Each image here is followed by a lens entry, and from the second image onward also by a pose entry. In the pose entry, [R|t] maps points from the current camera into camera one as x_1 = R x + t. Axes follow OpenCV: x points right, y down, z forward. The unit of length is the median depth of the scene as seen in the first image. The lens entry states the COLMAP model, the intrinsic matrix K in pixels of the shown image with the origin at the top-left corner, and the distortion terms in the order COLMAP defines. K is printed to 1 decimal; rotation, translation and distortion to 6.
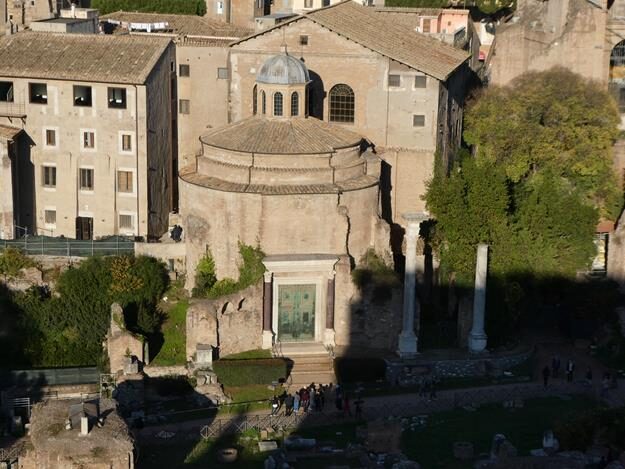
lens RADIAL K [[1432.0, 0, 312.5], [0, 1432.0, 234.5], [0, 0, 1]] dist [0.222232, -0.562313]
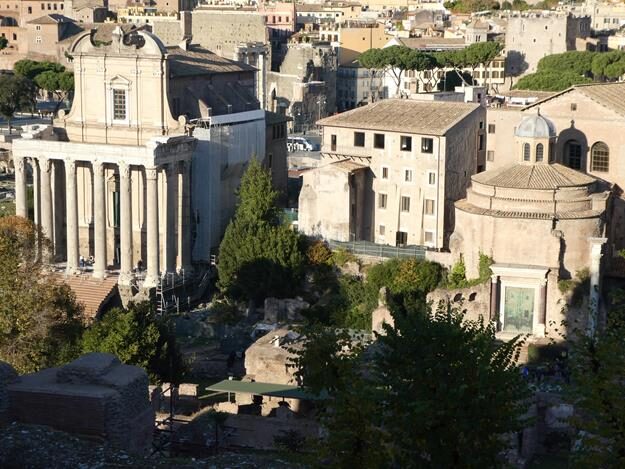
lens RADIAL K [[1432.0, 0, 312.5], [0, 1432.0, 234.5], [0, 0, 1]] dist [0.222232, -0.562313]
pose [[0.869570, 0.065589, -0.489435, 0.445534], [-0.100152, 0.993966, -0.044737, 0.061668], [0.483547, 0.087920, 0.870892, -0.235362]]
